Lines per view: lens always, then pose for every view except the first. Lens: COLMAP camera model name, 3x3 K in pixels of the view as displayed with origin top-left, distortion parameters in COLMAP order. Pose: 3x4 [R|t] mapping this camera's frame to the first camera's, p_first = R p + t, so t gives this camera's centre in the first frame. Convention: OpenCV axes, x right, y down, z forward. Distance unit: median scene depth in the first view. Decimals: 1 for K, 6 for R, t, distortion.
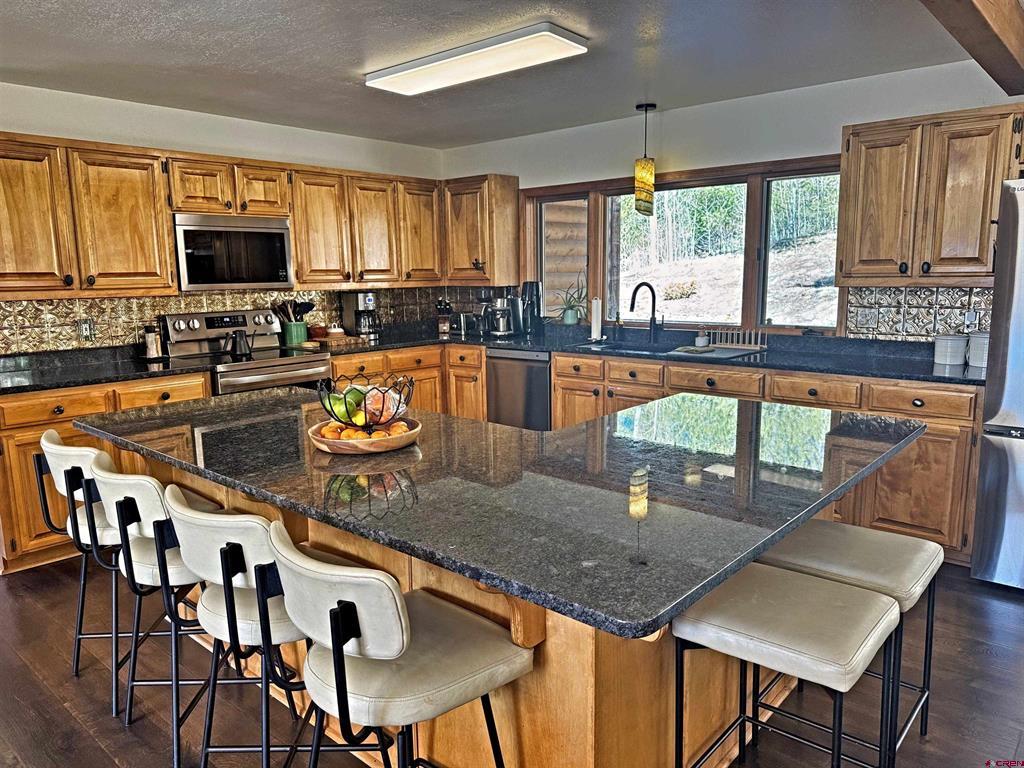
lens RADIAL K [[724.3, 0, 519.5], [0, 724.3, 391.9], [0, 0, 1]] dist [-0.024105, -0.011594]
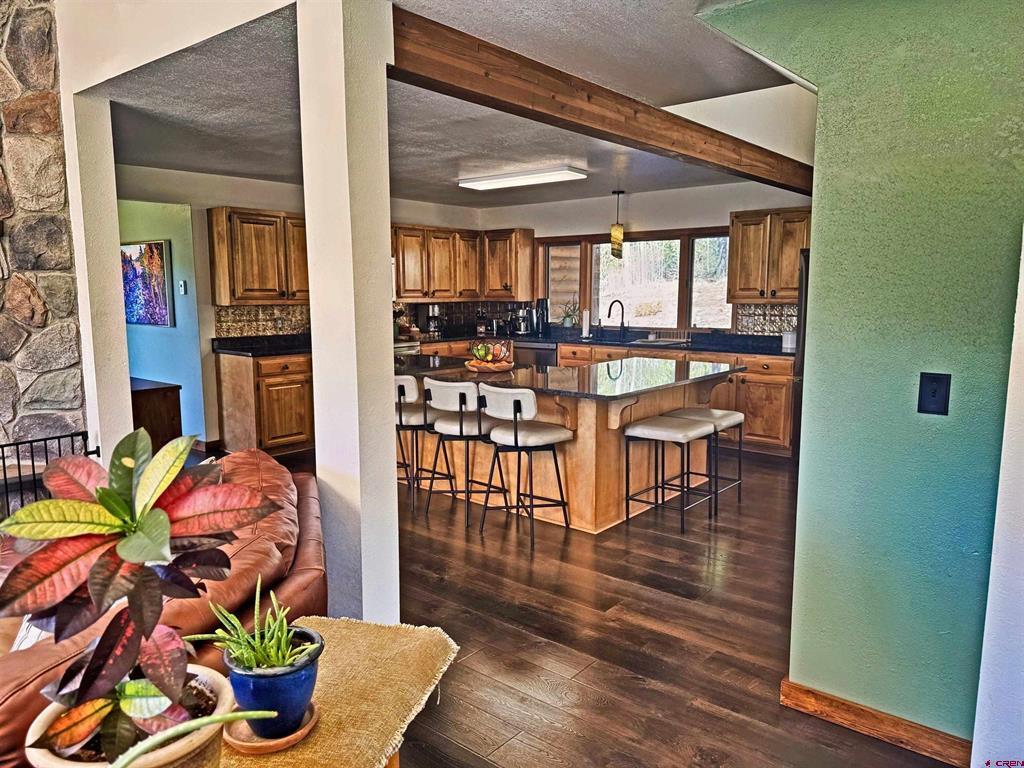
lens RADIAL K [[724.3, 0, 505.9], [0, 724.3, 379.8], [0, 0, 1]] dist [-0.024105, -0.011594]
pose [[0.999841, 0.010701, 0.014233, -0.085186], [-0.010107, 0.999100, -0.041195, 0.085217], [-0.014661, 0.041044, 0.999050, -0.537745]]
